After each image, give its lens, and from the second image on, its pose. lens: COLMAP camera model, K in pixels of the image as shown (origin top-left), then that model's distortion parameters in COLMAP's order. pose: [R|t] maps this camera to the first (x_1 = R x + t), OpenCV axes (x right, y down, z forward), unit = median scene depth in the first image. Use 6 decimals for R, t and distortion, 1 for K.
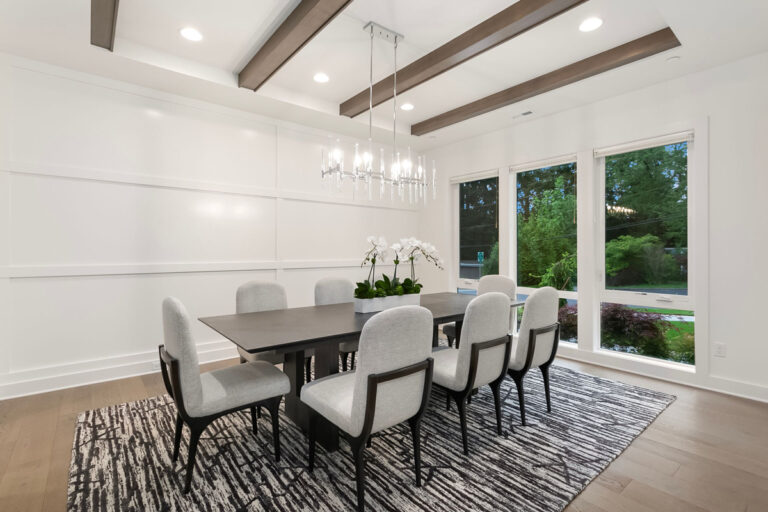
lens RADIAL K [[371.6, 0, 383.2], [0, 371.6, 255.3], [0, 0, 1]] dist [0.001579, 0.000396]
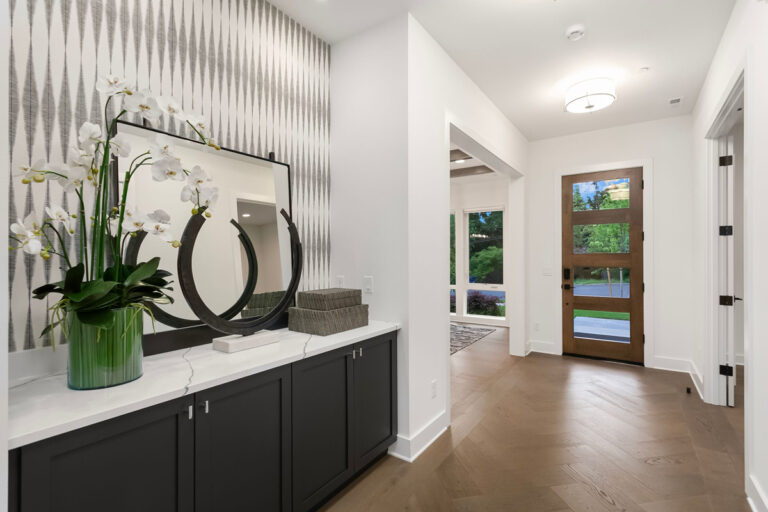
lens RADIAL K [[371.6, 0, 384.1], [0, 371.6, 259.0], [0, 0, 1]] dist [0.001579, 0.000396]
pose [[0.959080, 0.003254, 0.283116, -0.341696], [-0.001575, 0.999980, -0.006159, -0.018835], [-0.283130, 0.005461, 0.959066, -0.671153]]
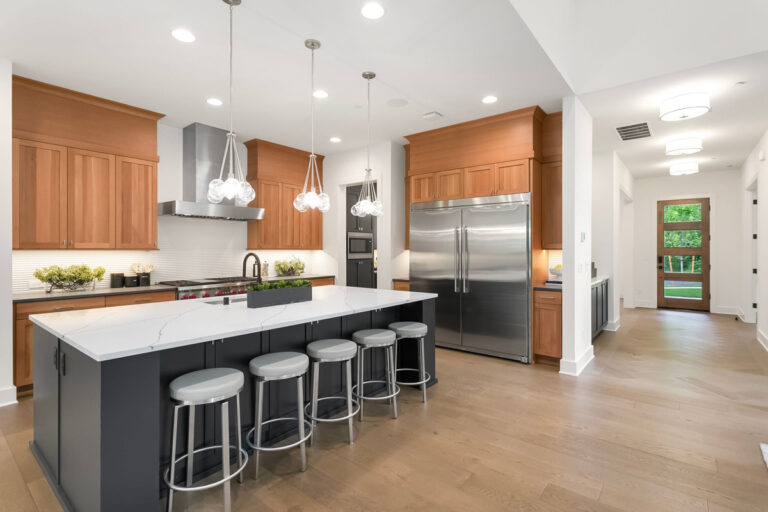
lens RADIAL K [[371.6, 0, 385.3], [0, 371.6, 253.0], [0, 0, 1]] dist [0.001579, 0.000396]
pose [[0.979340, 0.003301, 0.202196, -1.649199], [-0.002693, 0.999991, -0.003281, 0.001911], [-0.202205, 0.002669, 0.979340, -1.609110]]
